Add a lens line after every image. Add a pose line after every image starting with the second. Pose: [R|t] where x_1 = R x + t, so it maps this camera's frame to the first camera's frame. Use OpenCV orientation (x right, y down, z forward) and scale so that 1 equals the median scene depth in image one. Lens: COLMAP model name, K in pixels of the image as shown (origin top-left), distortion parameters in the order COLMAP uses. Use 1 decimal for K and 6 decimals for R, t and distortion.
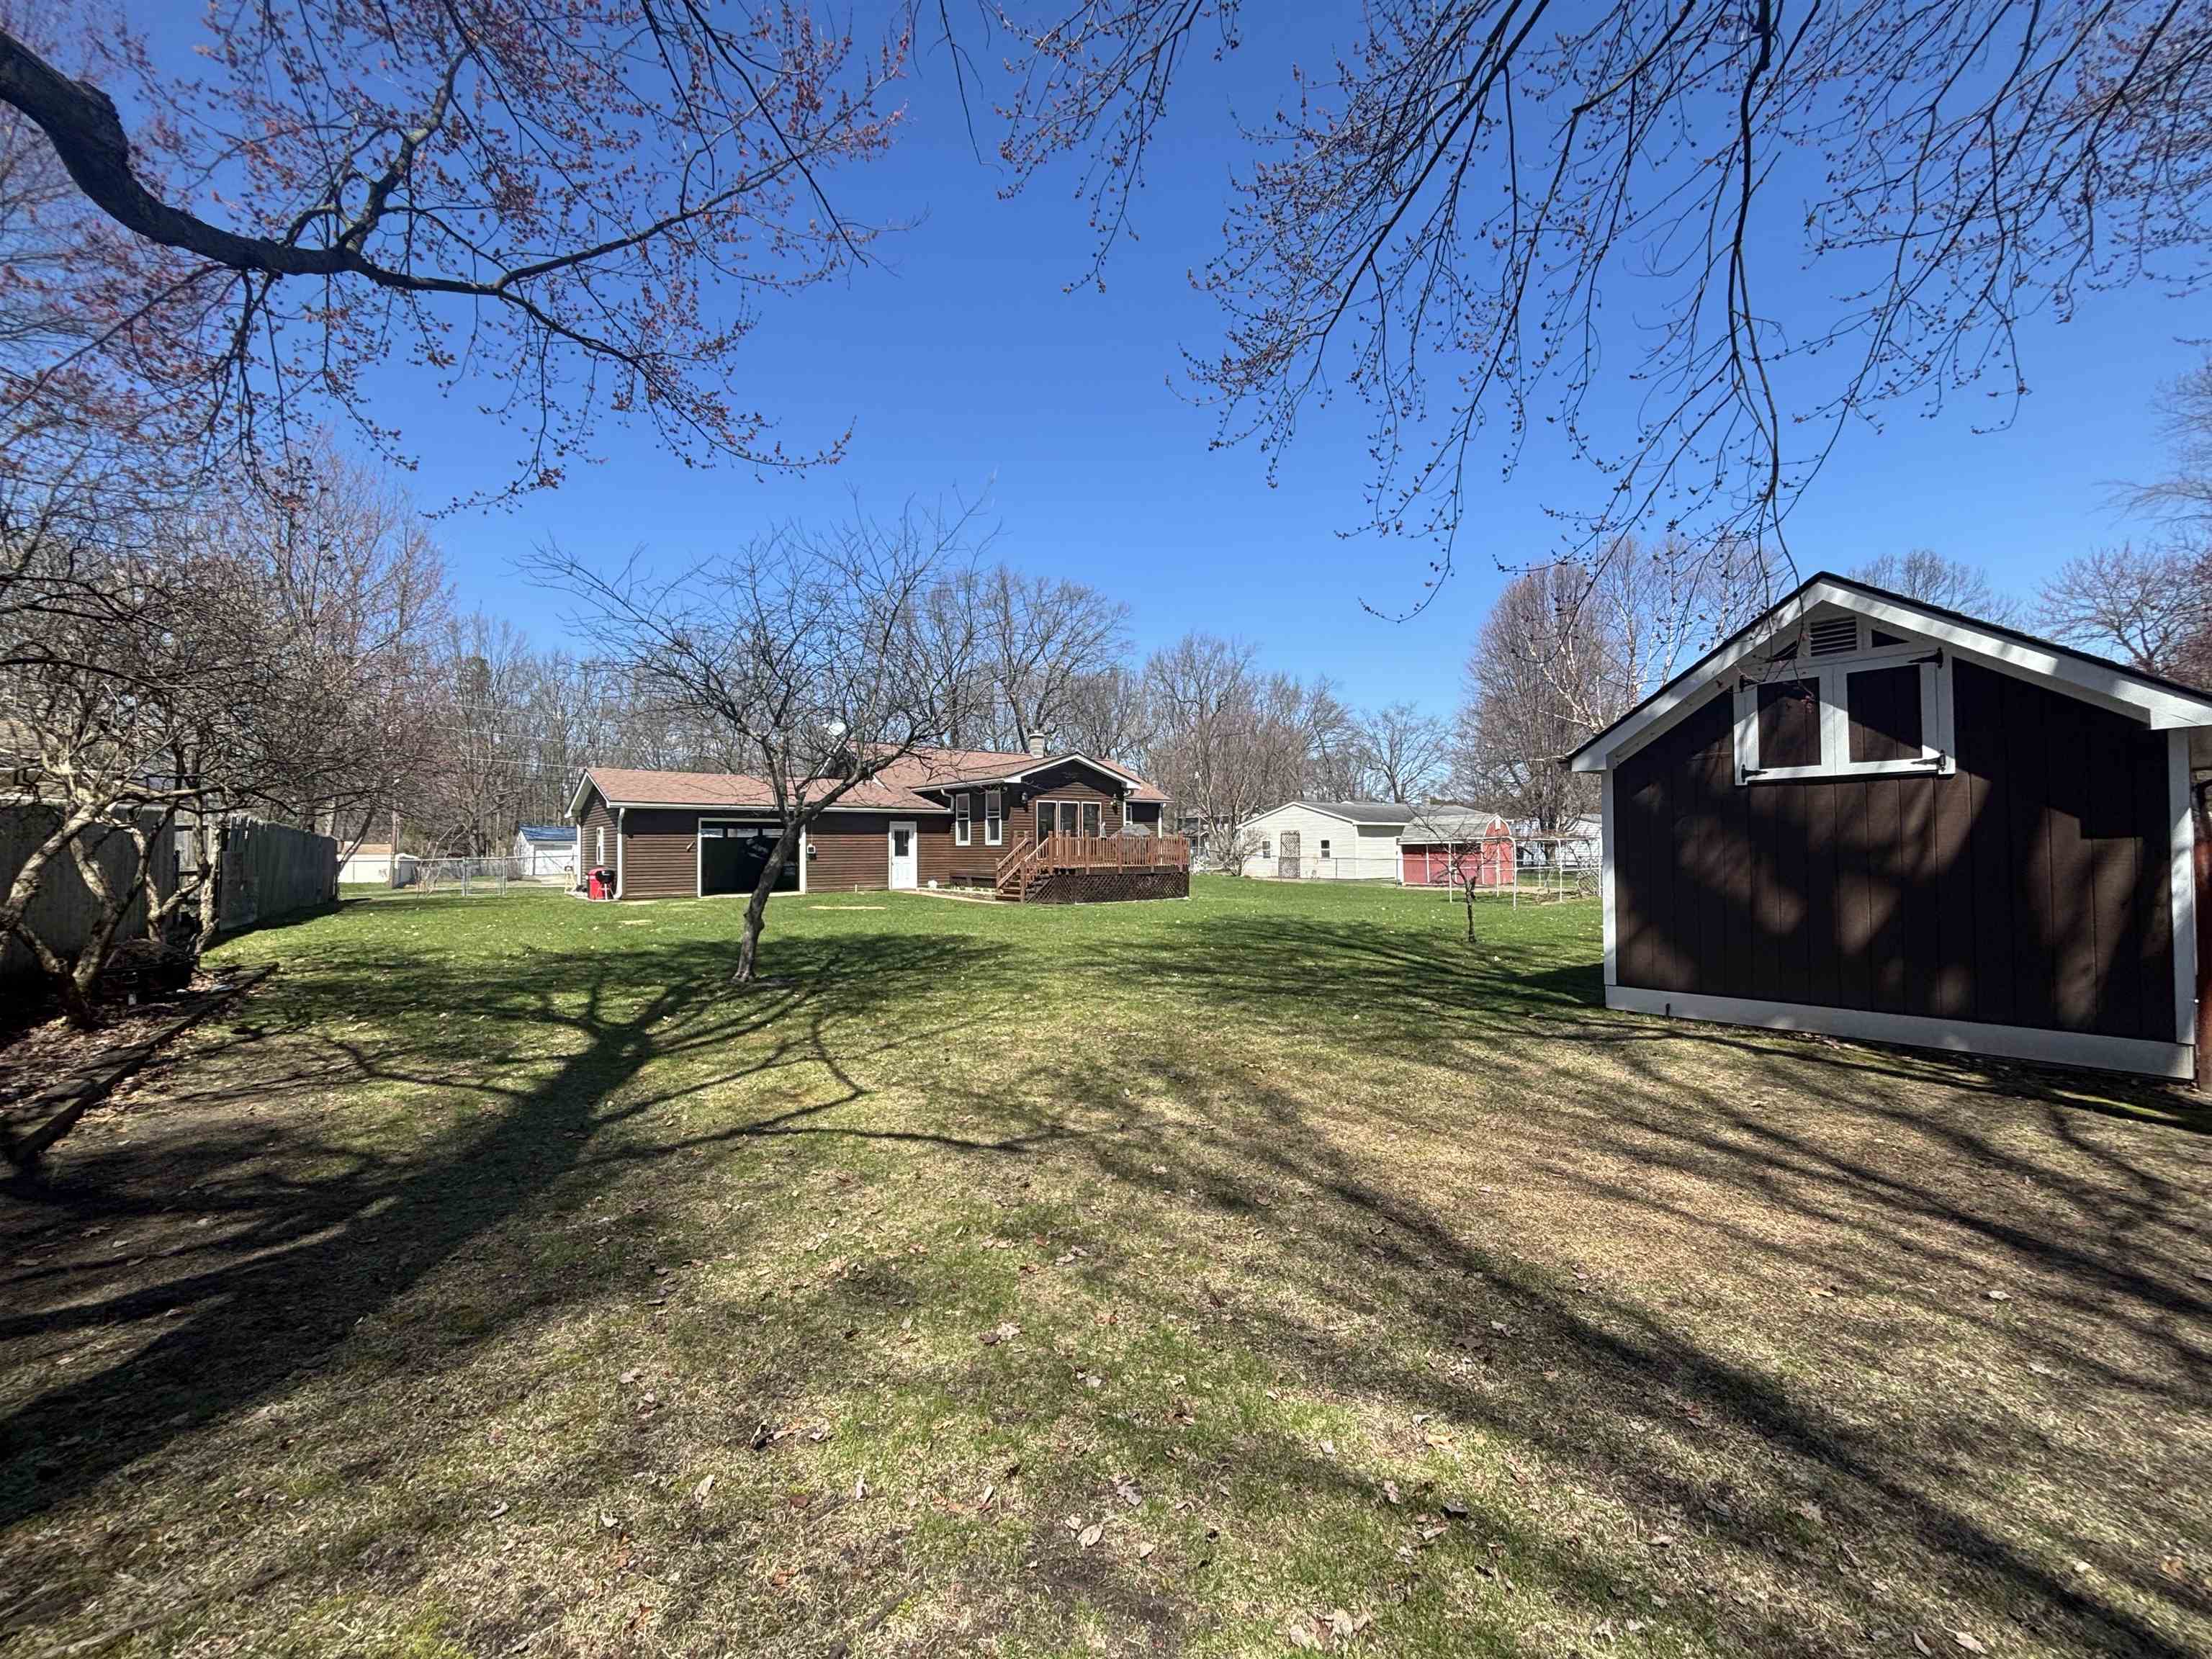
lens RADIAL K [[911.3, 0, 1065.0], [0, 911.3, 829.5], [0, 0, 1]] dist [-0.019429, -0.000316]
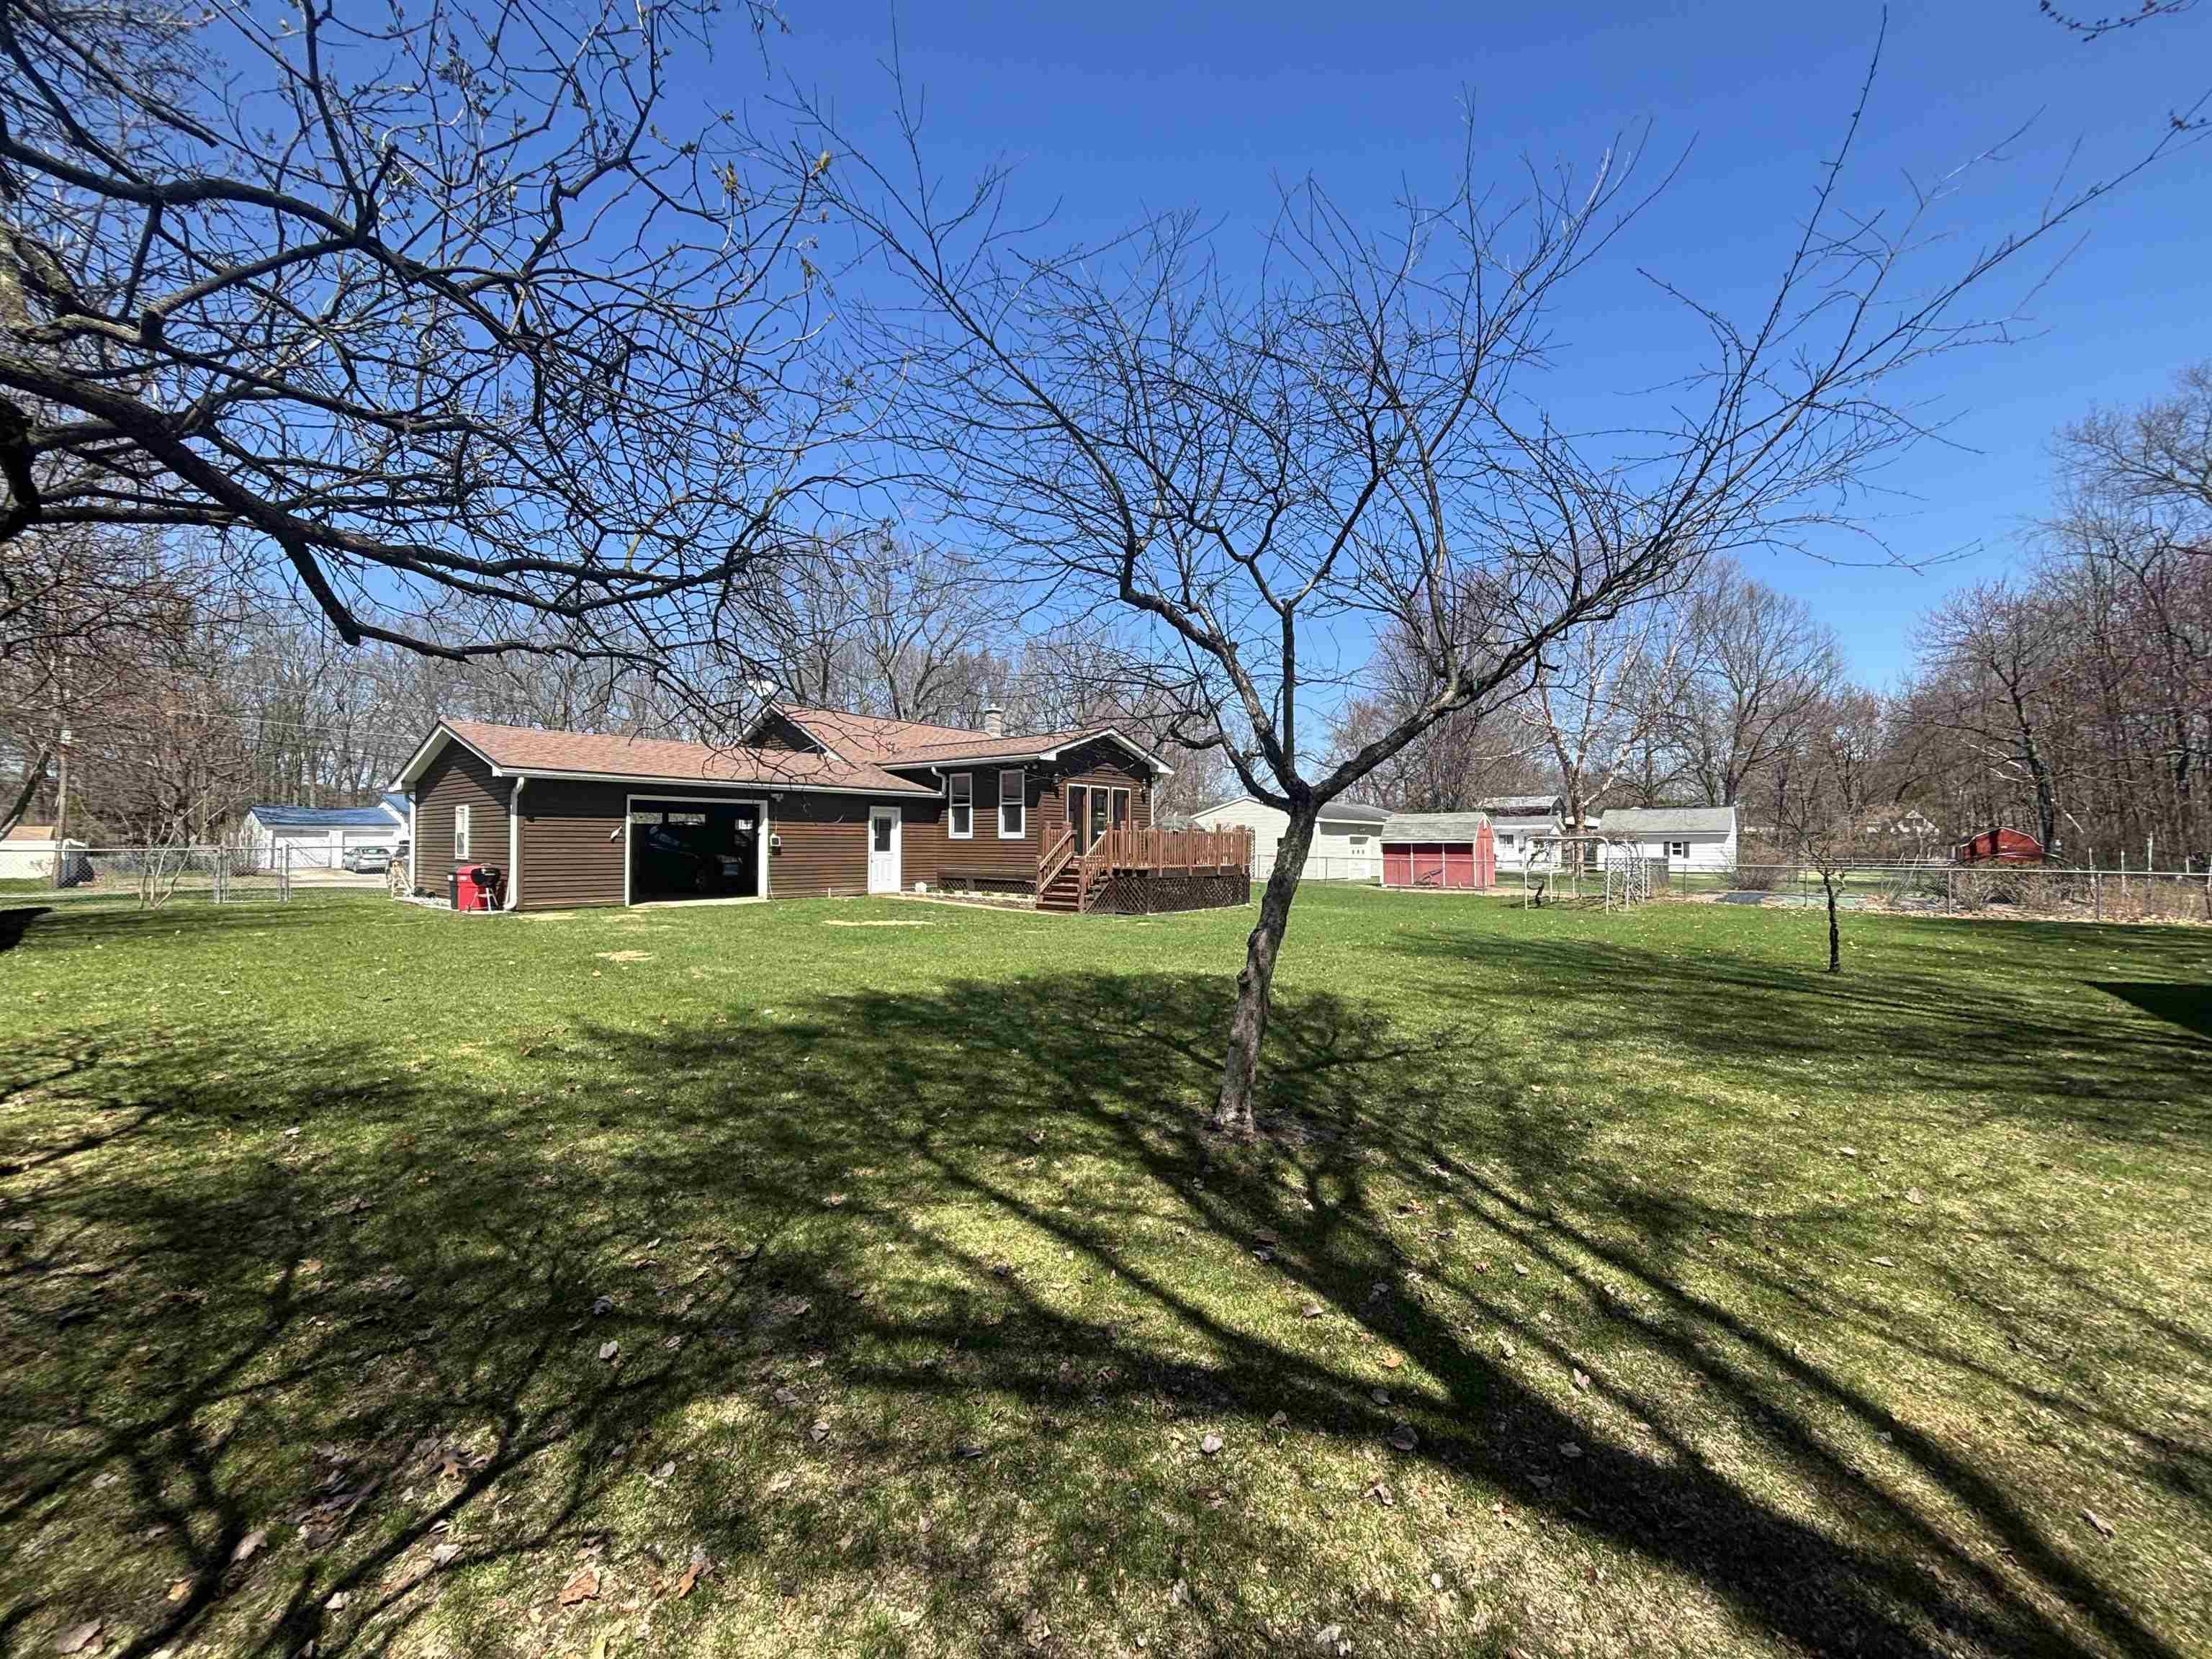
lens RADIAL K [[911.3, 0, 1065.0], [0, 911.3, 829.5], [0, 0, 1]] dist [-0.019429, -0.000316]
pose [[0.974151, 0.015098, 0.225391, -0.204222], [-0.016372, 0.999859, 0.003785, 0.005295], [-0.225302, -0.007377, 0.974261, 0.205704]]
